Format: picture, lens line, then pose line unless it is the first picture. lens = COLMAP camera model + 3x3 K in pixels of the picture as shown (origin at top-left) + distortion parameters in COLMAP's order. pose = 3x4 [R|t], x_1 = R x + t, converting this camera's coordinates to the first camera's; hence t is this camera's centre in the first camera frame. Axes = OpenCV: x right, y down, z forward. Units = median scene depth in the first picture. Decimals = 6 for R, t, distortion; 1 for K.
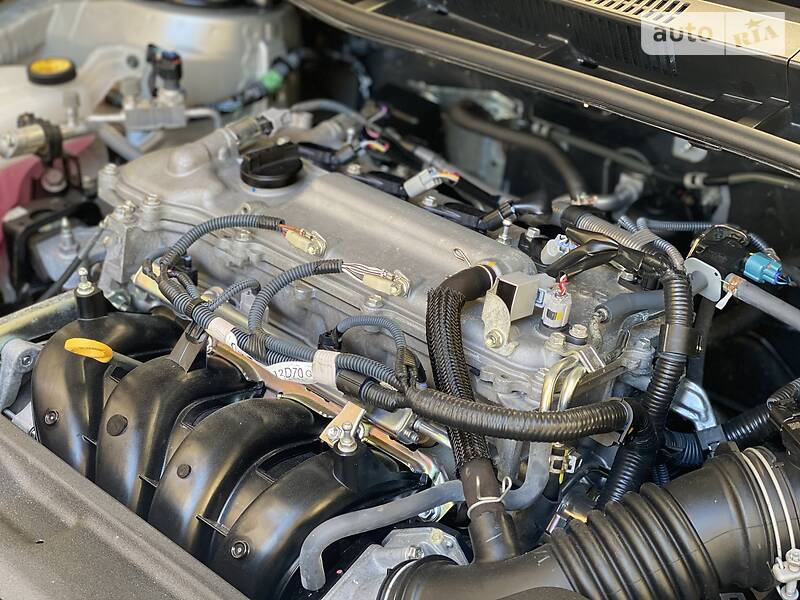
lens RADIAL K [[1234.0, 0, 400.0], [0, 1234.0, 300.0], [0, 0, 1]] dist [0.103750, -0.076817]
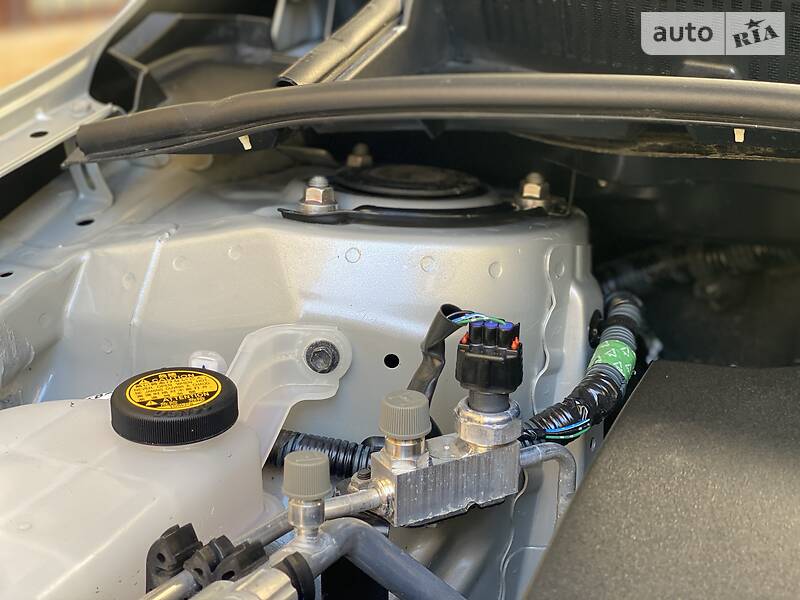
lens RADIAL K [[1213.2, 0, 388.7], [0, 1213.2, 297.3], [0, 0, 1]] dist [0.105372, 0.066946]
pose [[0.952771, -0.091894, 0.289453, -0.326520], [0.150036, 0.971111, -0.185561, -0.135536], [-0.264039, 0.220226, 0.939033, 0.619948]]
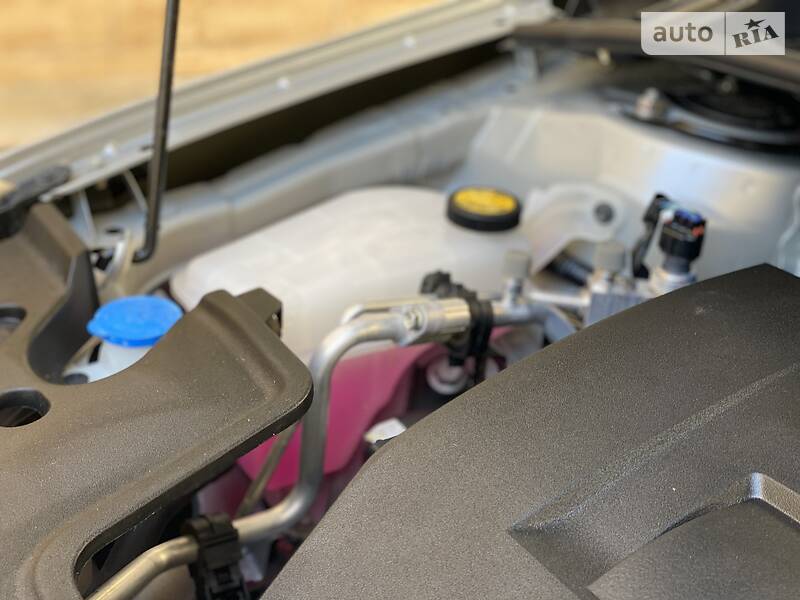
lens RADIAL K [[1234.0, 0, 400.0], [0, 1234.0, 300.0], [0, 0, 1]] dist [0.103750, -0.076817]
pose [[0.960549, 0.188359, -0.204611, -0.185164], [-0.207330, 0.975359, -0.075426, -0.083513], [0.185362, 0.114872, 0.975933, 0.392142]]
